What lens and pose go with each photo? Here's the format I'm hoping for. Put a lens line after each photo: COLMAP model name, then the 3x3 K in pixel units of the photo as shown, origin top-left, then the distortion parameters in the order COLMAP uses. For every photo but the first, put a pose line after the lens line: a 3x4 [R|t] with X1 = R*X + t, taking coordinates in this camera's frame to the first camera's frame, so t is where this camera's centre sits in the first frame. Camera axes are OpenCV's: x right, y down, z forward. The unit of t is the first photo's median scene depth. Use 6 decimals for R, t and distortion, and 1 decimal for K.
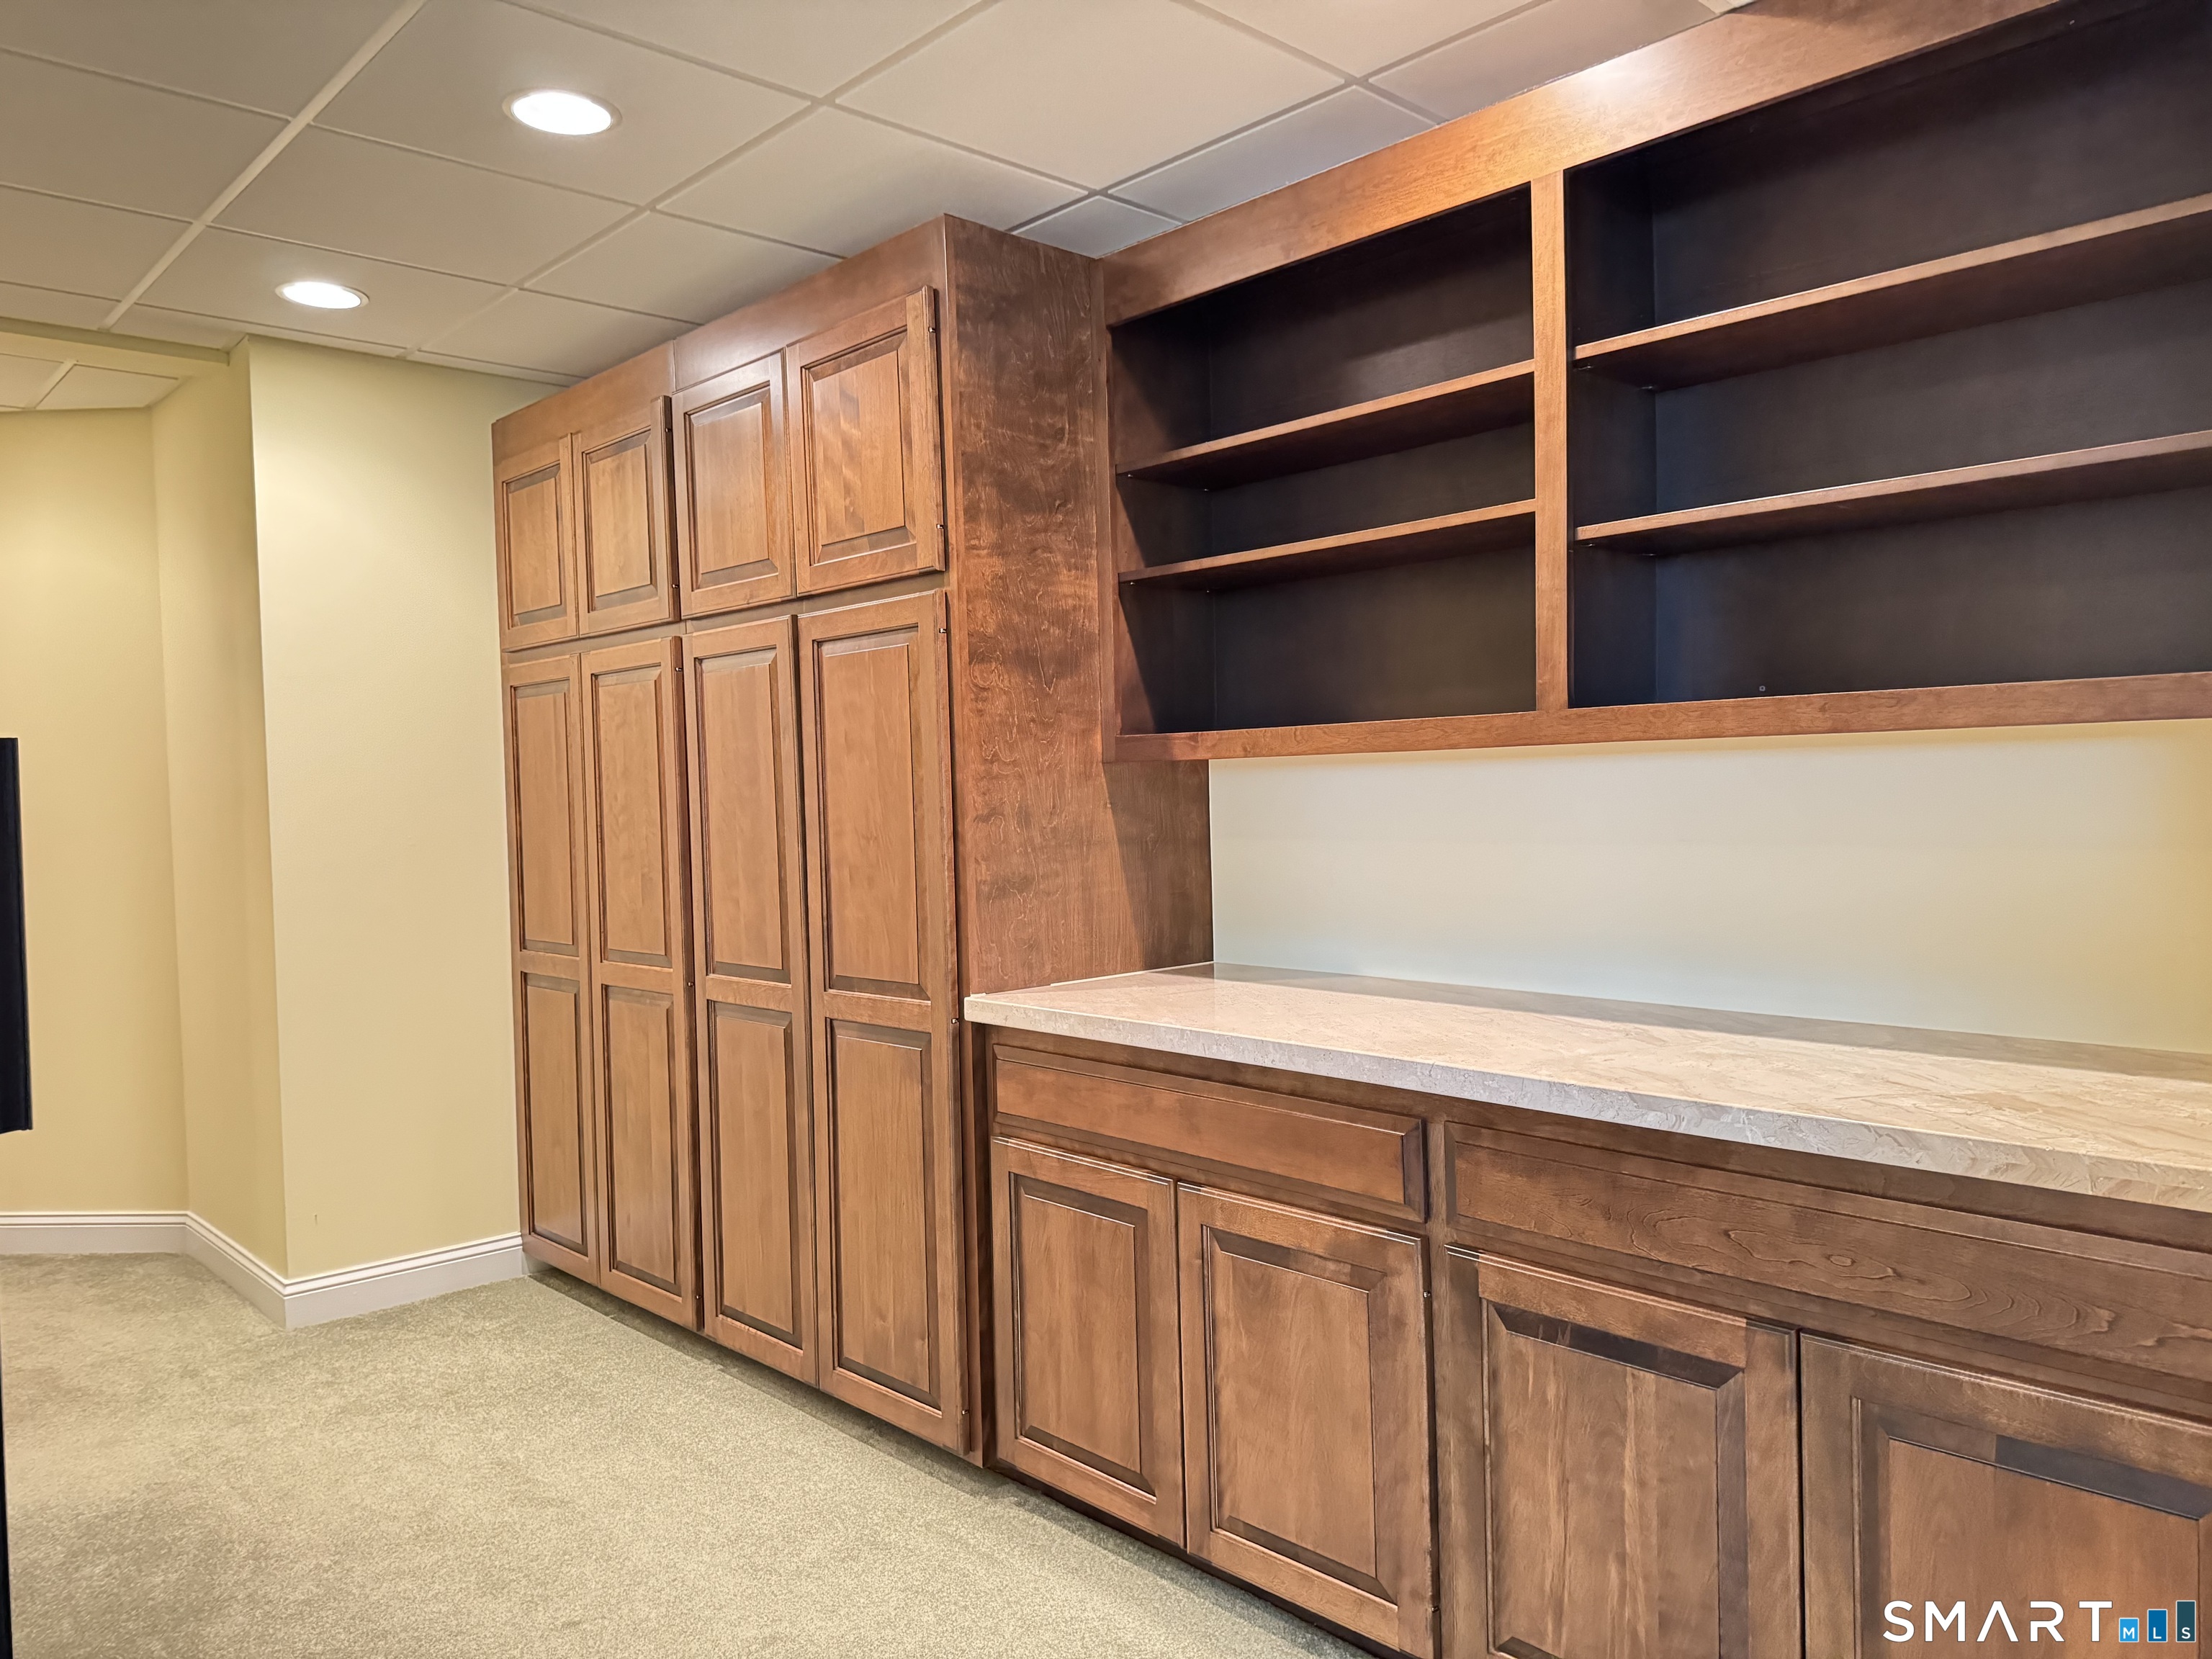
lens RADIAL K [[1545.1, 0, 1108.3], [0, 1545.1, 833.0], [0, 0, 1]] dist [-0.000798, -0.005599]
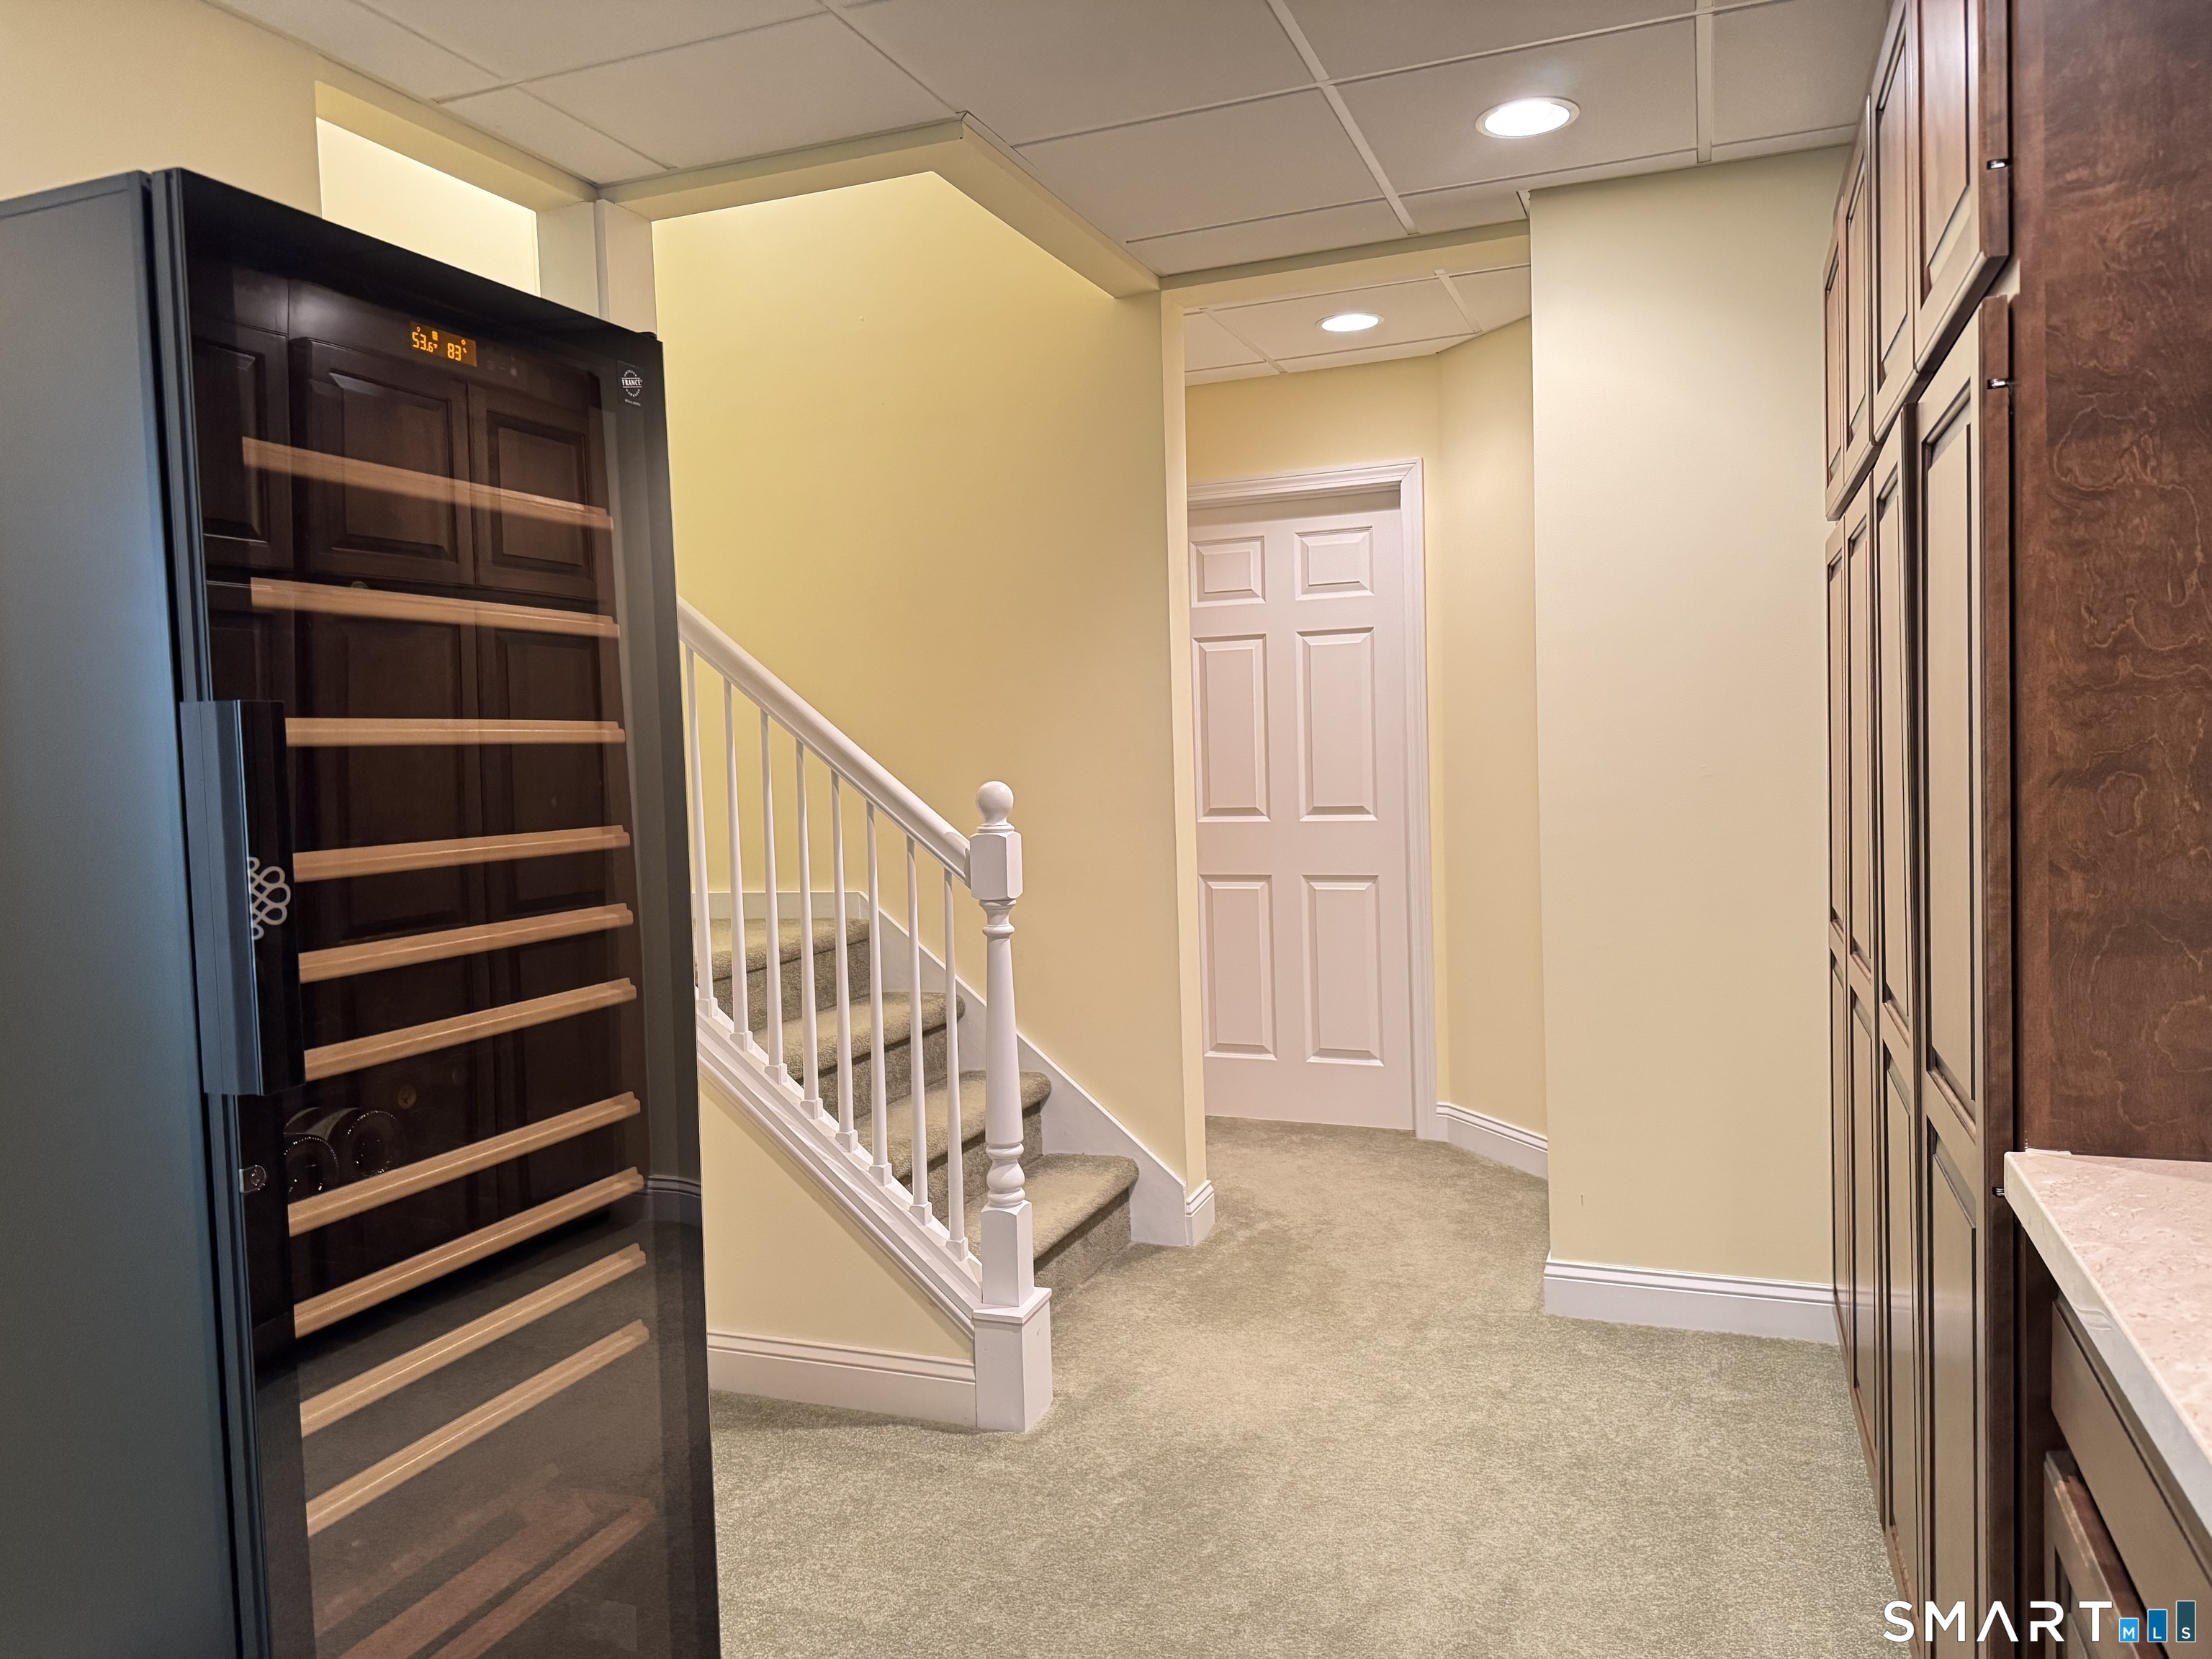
lens RADIAL K [[1545.1, 0, 1105.1], [0, 1545.1, 818.9], [0, 0, 1]] dist [-0.000798, -0.005599]
pose [[0.425586, 0.055651, -0.903205, 0.180820], [-0.003900, 0.998211, 0.059667, -0.020003], [0.904910, -0.021871, 0.425042, 0.458931]]
